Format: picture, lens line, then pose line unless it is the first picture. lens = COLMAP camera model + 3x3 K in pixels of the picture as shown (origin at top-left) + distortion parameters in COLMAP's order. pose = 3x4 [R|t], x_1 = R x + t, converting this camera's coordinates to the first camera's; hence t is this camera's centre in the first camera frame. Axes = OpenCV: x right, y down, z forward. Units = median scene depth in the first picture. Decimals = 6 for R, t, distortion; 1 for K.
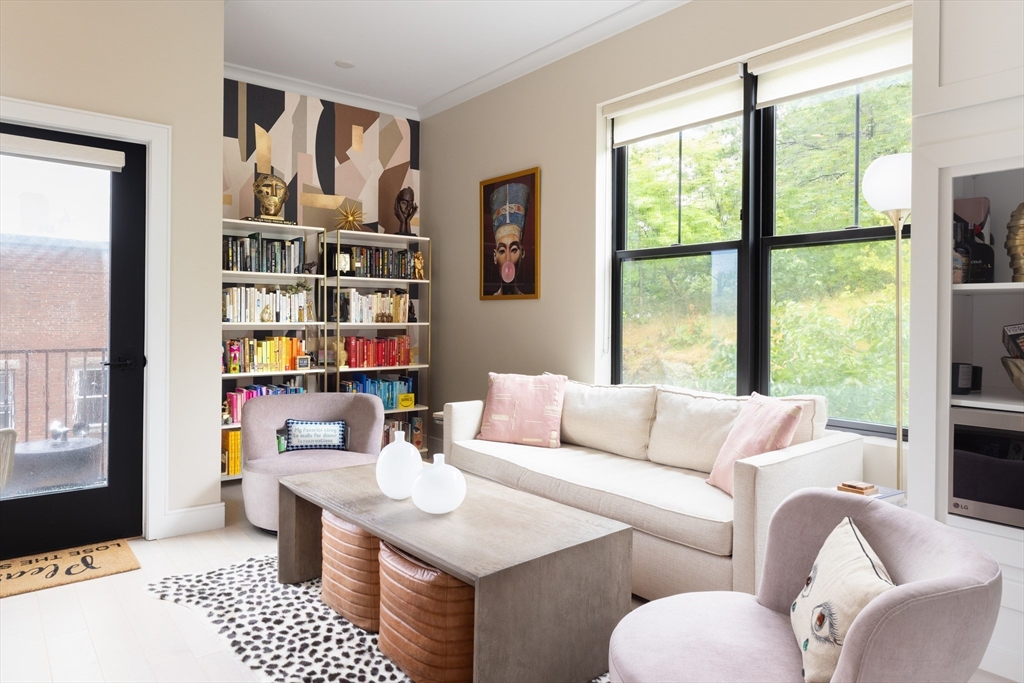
lens RADIAL K [[638.8, 0, 510.7], [0, 638.8, 328.0], [0, 0, 1]] dist [0.002184, 0.000696]
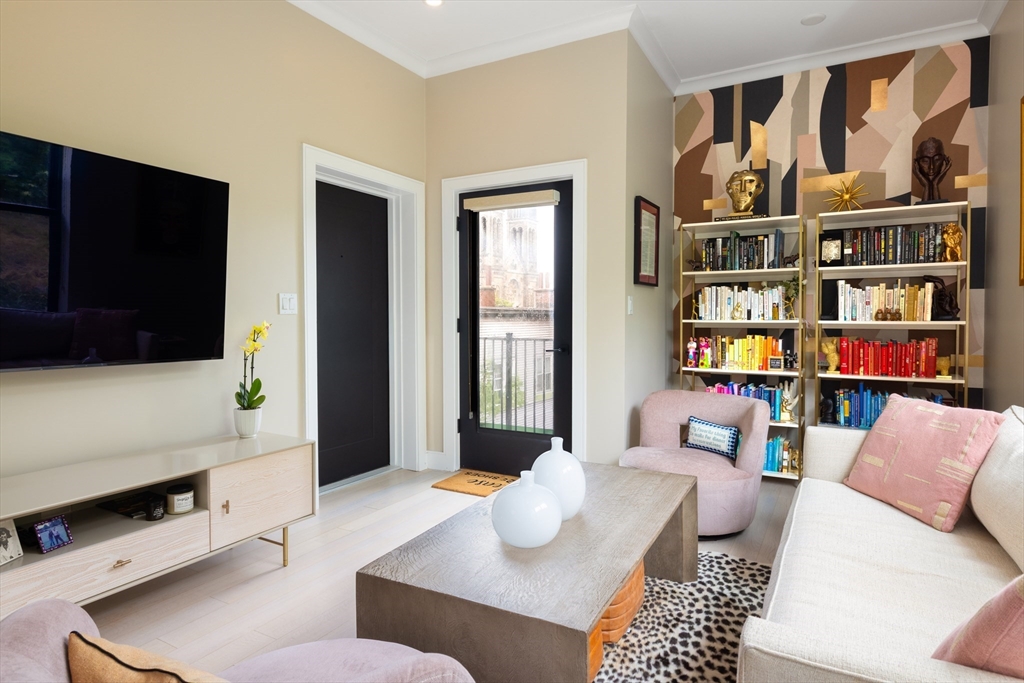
lens RADIAL K [[580.4, 0, 512.0], [0, 580.4, 341.5], [0, 0, 1]] dist [-0.002511, 0.000087]
pose [[0.361988, 0.034195, -0.931555, 0.311852], [-0.011124, 0.999414, 0.032363, -0.000988], [0.932116, -0.001353, 0.362156, 0.317541]]
